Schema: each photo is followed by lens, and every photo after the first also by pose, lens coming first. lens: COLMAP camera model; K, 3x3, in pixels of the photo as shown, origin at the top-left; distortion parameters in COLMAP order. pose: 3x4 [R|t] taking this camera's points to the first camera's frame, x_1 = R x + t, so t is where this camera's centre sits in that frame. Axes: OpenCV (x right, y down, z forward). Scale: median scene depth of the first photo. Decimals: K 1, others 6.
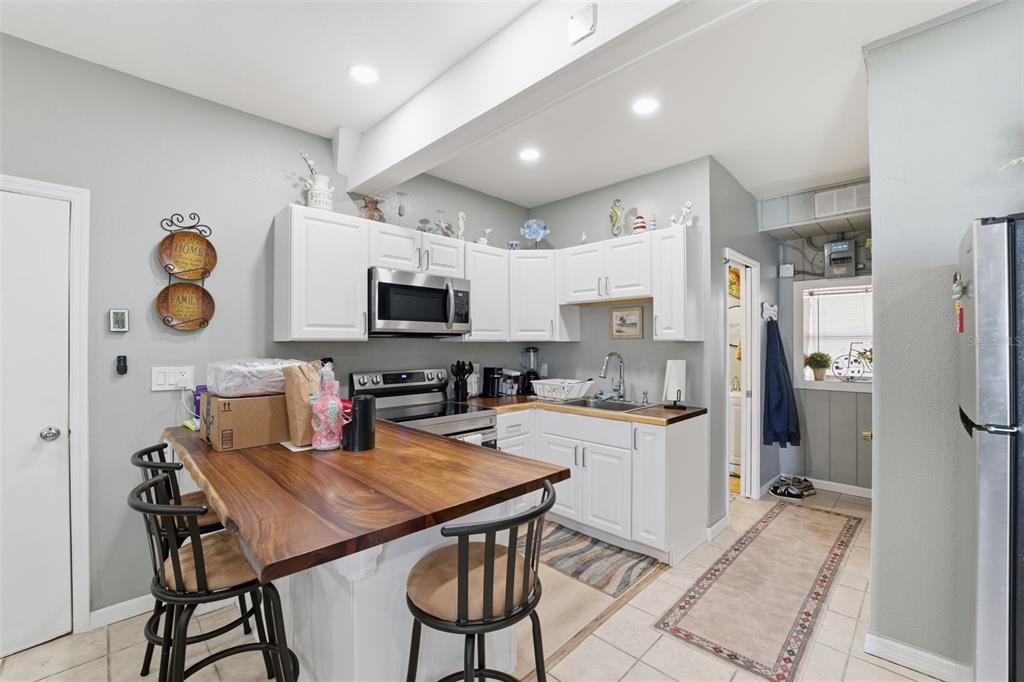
lens RADIAL K [[421.2, 0, 508.5], [0, 421.2, 338.1], [0, 0, 1]] dist [-0.019601, 0.000443]
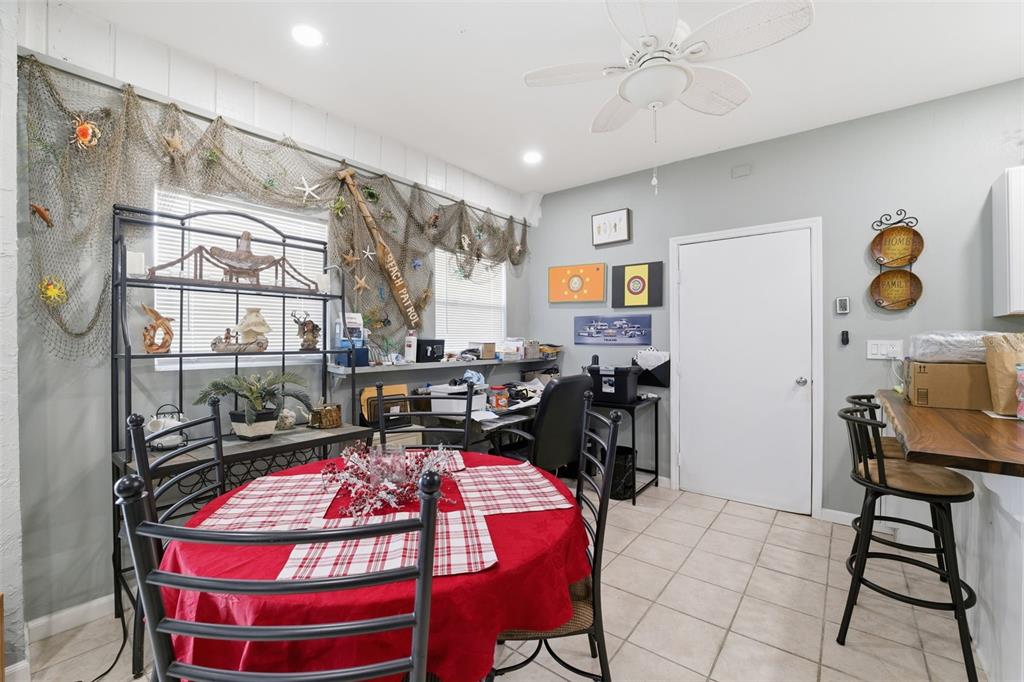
lens RADIAL K [[421.2, 0, 509.5], [0, 421.2, 337.3], [0, 0, 1]] dist [-0.019601, 0.000443]
pose [[0.104365, -0.004682, -0.994528, 0.319365], [0.011334, 0.999930, -0.003518, 0.056820], [0.994475, -0.010905, 0.104410, -0.246222]]
